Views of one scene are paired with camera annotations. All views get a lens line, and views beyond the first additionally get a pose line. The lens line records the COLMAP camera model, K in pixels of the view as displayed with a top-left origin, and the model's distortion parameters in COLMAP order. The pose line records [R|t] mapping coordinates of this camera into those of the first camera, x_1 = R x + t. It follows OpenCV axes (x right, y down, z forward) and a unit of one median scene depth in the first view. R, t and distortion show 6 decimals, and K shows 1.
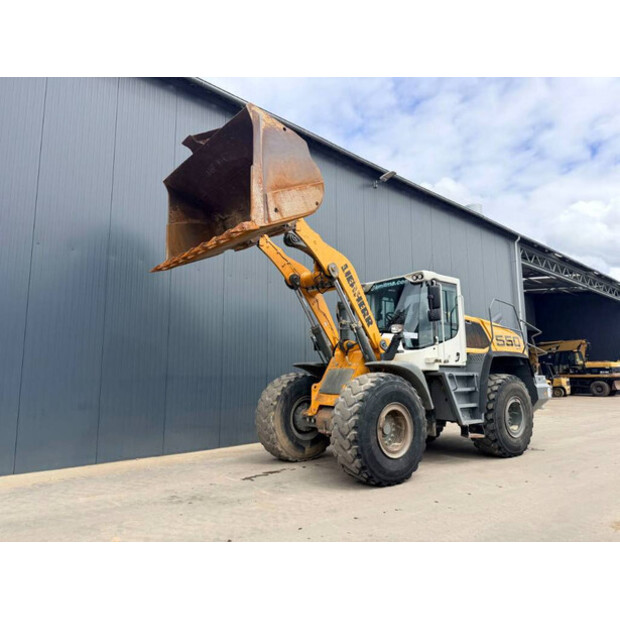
lens RADIAL K [[437.3, 0, 320.6], [0, 437.3, 309.5], [0, 0, 1]] dist [0.091483, -0.125434]
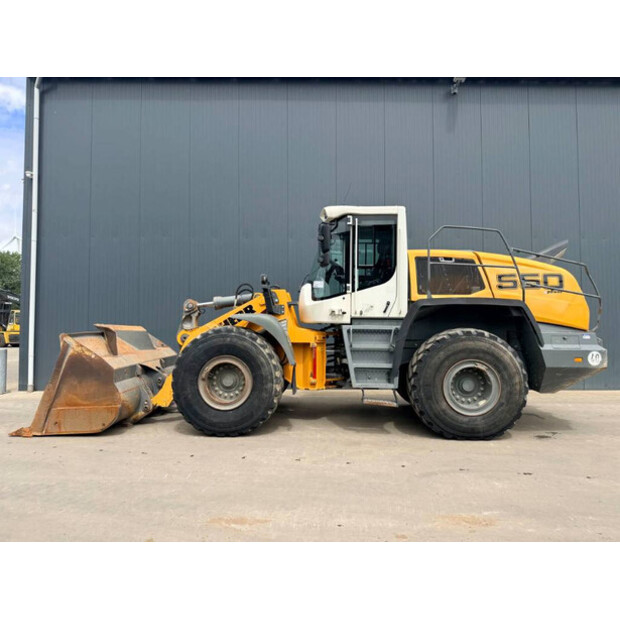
lens RADIAL K [[437.3, 0, 320.6], [0, 437.3, 309.5], [0, 0, 1]] dist [0.091483, -0.125434]
pose [[0.746664, -0.011971, -0.665094, 0.785575], [0.088087, 0.992812, 0.081021, 0.038195], [0.659343, -0.119081, 0.742352, 0.336854]]
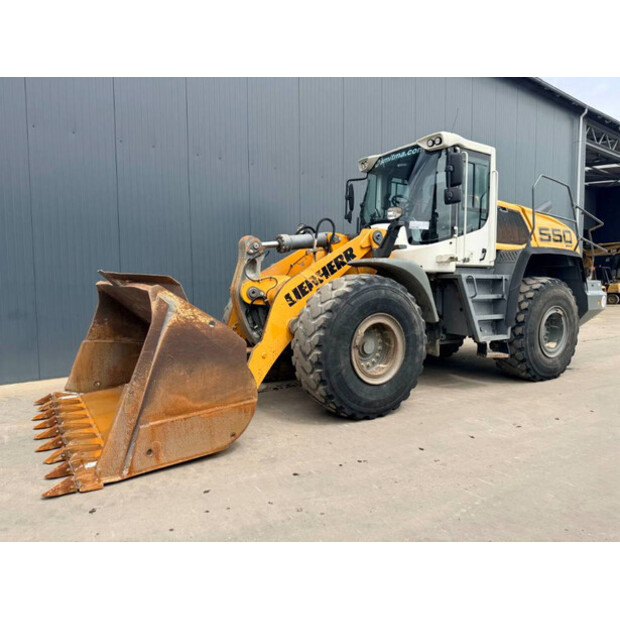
lens RADIAL K [[430.6, 0, 310.0], [0, 430.6, 310.0], [0, 0, 1]] dist [0.064864, -0.087717]
pose [[0.992898, 0.015719, -0.117930, 0.109218], [0.009749, 0.977151, 0.212322, 0.040906], [0.118573, -0.211963, 0.970058, 0.228289]]
